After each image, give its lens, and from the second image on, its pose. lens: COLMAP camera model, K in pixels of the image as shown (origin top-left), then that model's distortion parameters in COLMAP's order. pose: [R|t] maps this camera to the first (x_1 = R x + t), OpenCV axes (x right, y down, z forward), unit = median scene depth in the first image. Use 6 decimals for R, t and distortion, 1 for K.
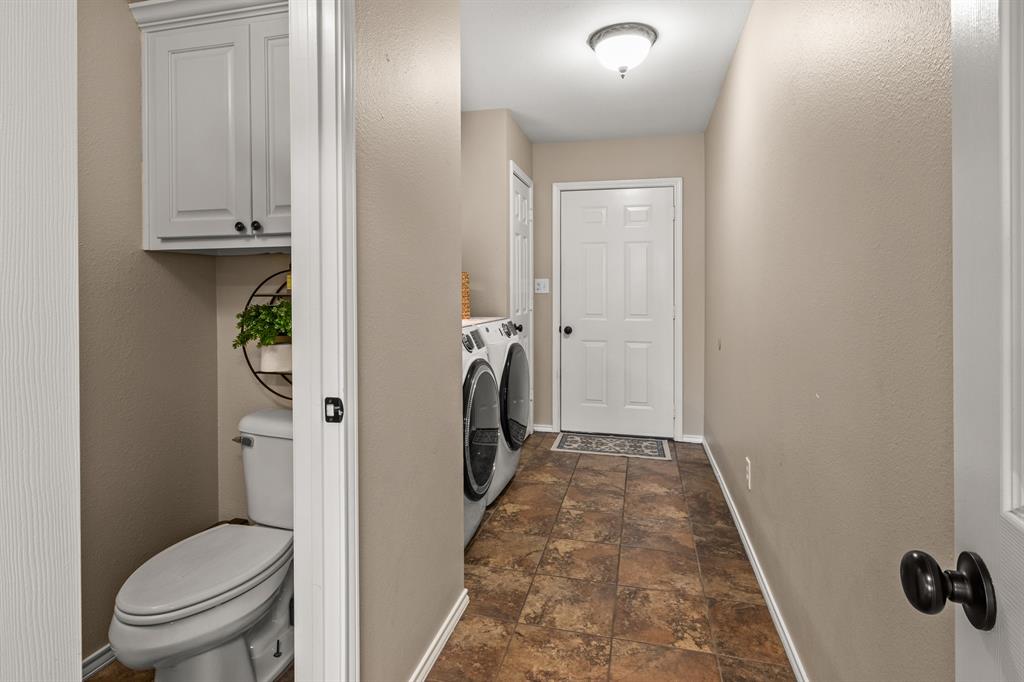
lens RADIAL K [[525.4, 0, 520.0], [0, 525.4, 297.8], [0, 0, 1]] dist [-0.006671, -0.000753]
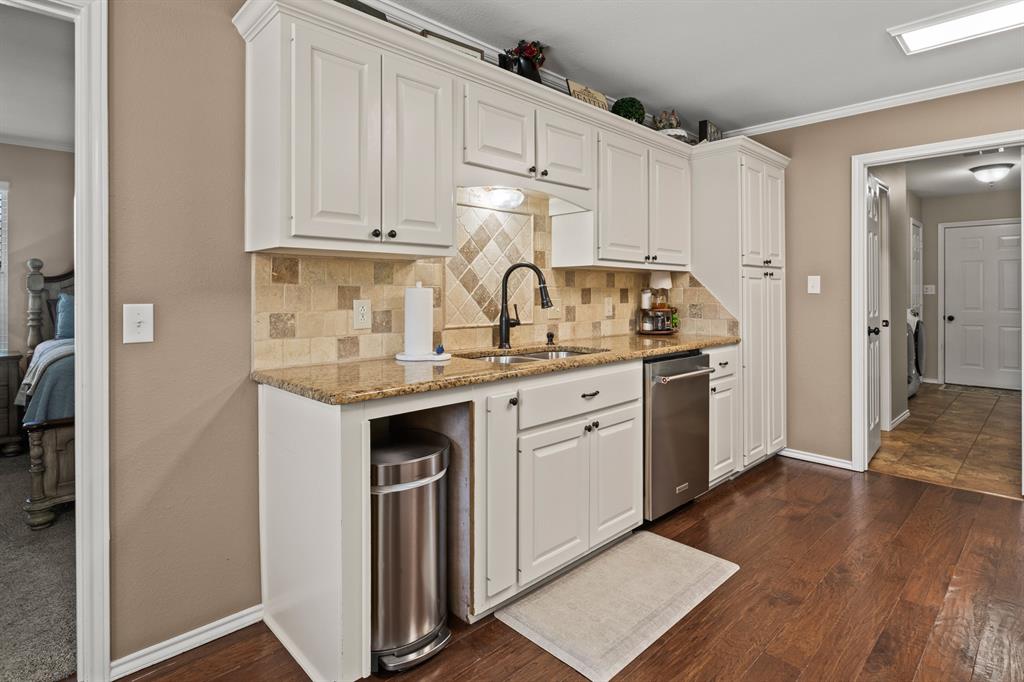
lens RADIAL K [[525.4, 0, 526.6], [0, 525.4, 293.8], [0, 0, 1]] dist [-0.006671, -0.000753]
pose [[0.845956, 0.002330, -0.533248, -0.143989], [-0.009408, 0.999900, -0.010556, 0.017944], [0.533170, 0.013947, 0.845893, -0.969286]]
